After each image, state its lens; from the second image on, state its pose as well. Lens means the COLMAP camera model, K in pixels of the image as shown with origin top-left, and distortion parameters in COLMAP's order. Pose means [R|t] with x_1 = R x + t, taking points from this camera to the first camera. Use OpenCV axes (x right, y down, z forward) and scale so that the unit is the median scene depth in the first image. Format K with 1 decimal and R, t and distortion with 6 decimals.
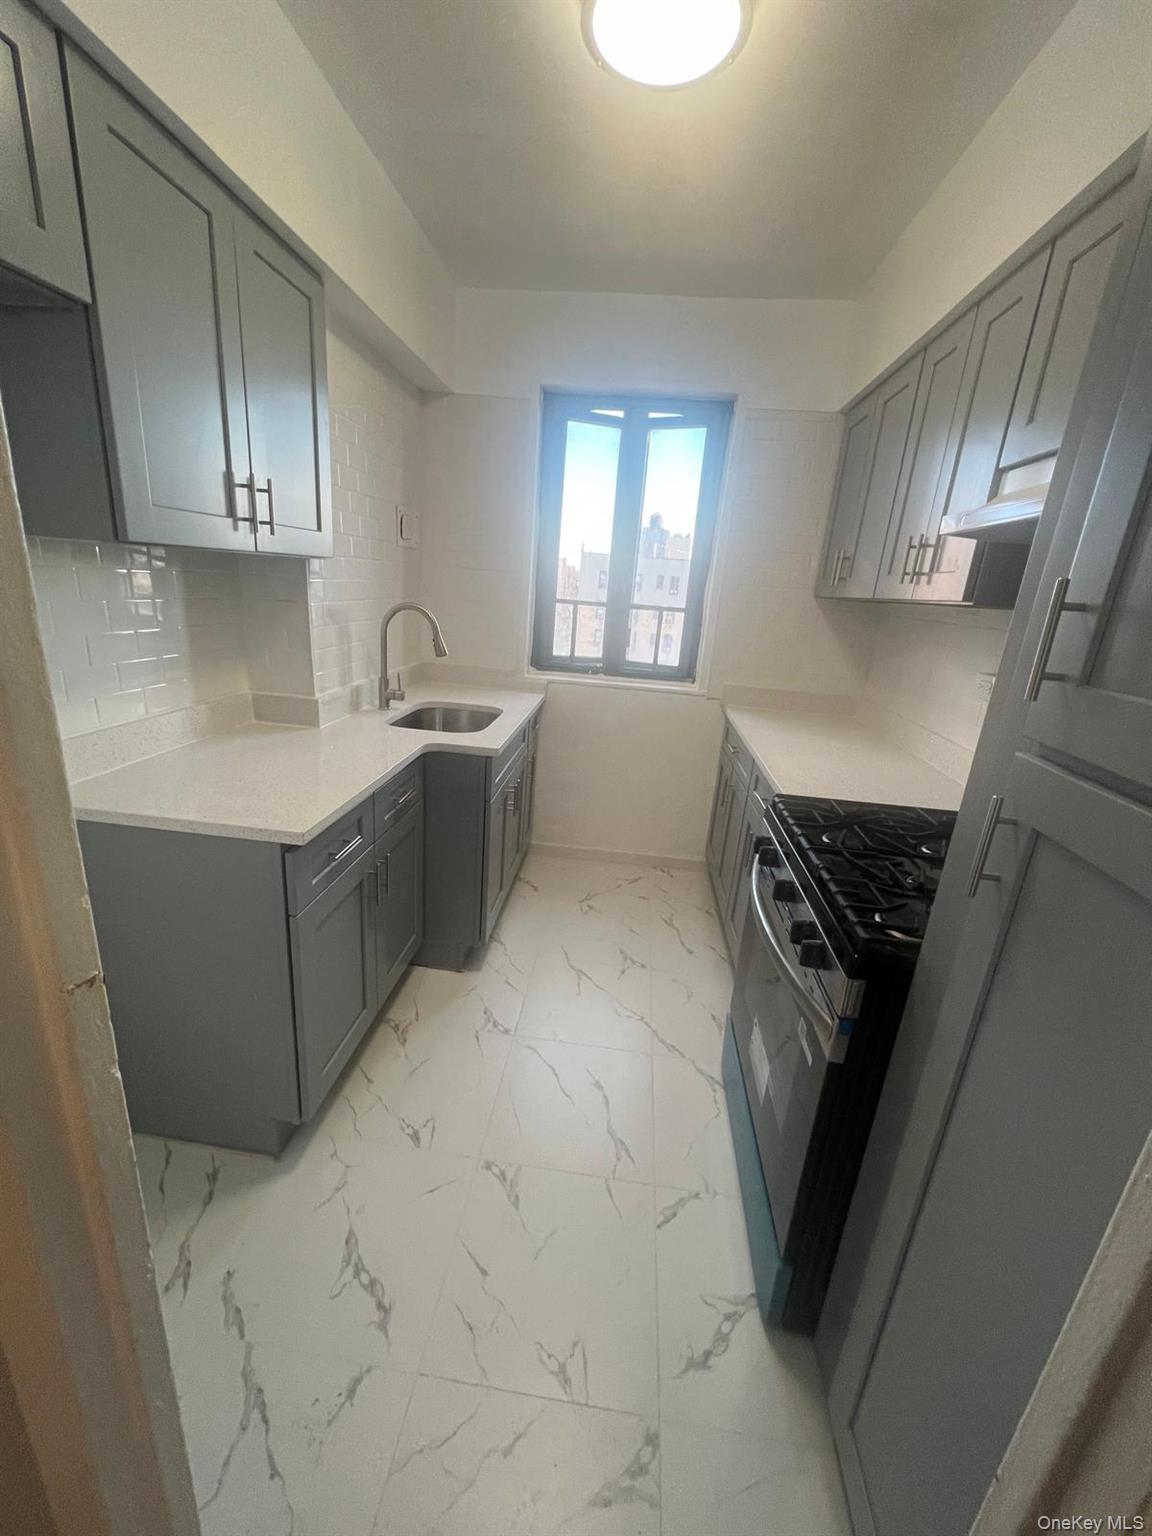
lens RADIAL K [[624.4, 0, 576.5], [0, 624.4, 777.9], [0, 0, 1]] dist [0.004200, 0.000668]
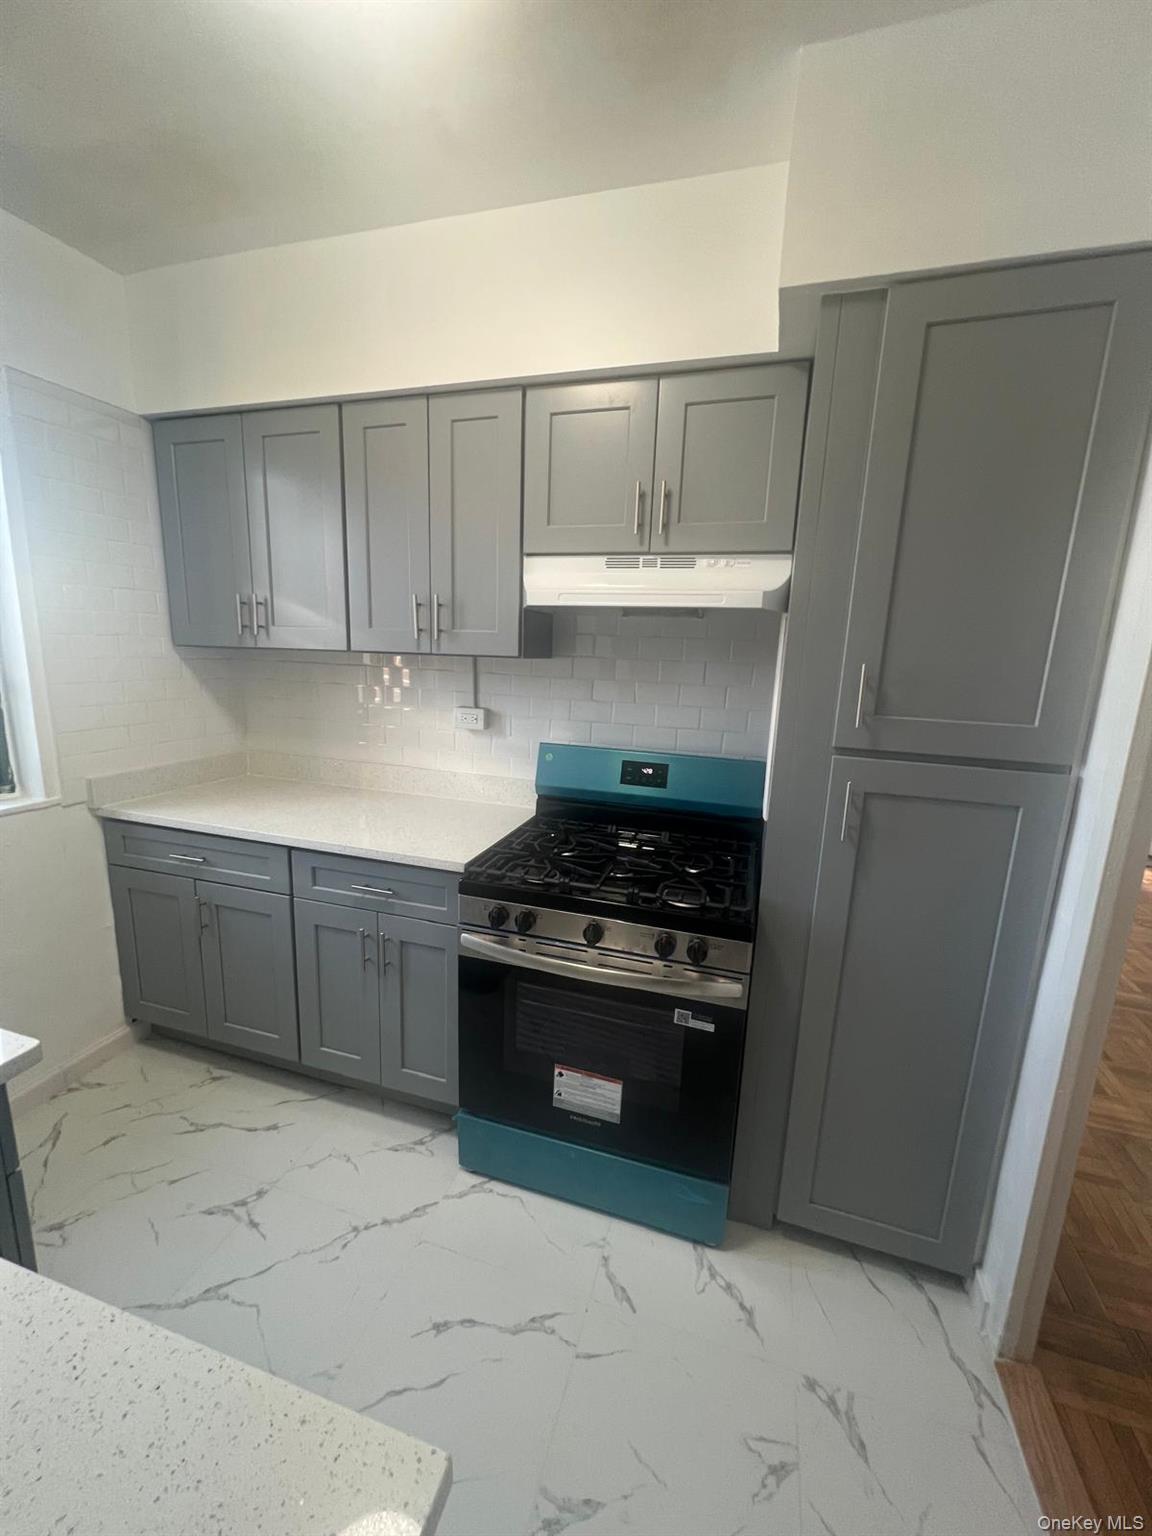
lens RADIAL K [[624.4, 0, 569.2], [0, 624.4, 766.7], [0, 0, 1]] dist [0.004200, 0.000668]
pose [[0.179679, -0.250197, 0.951376, -0.540056], [0.269648, 0.942600, 0.196963, -0.269365], [-0.946047, 0.221146, 0.236830, 0.606800]]
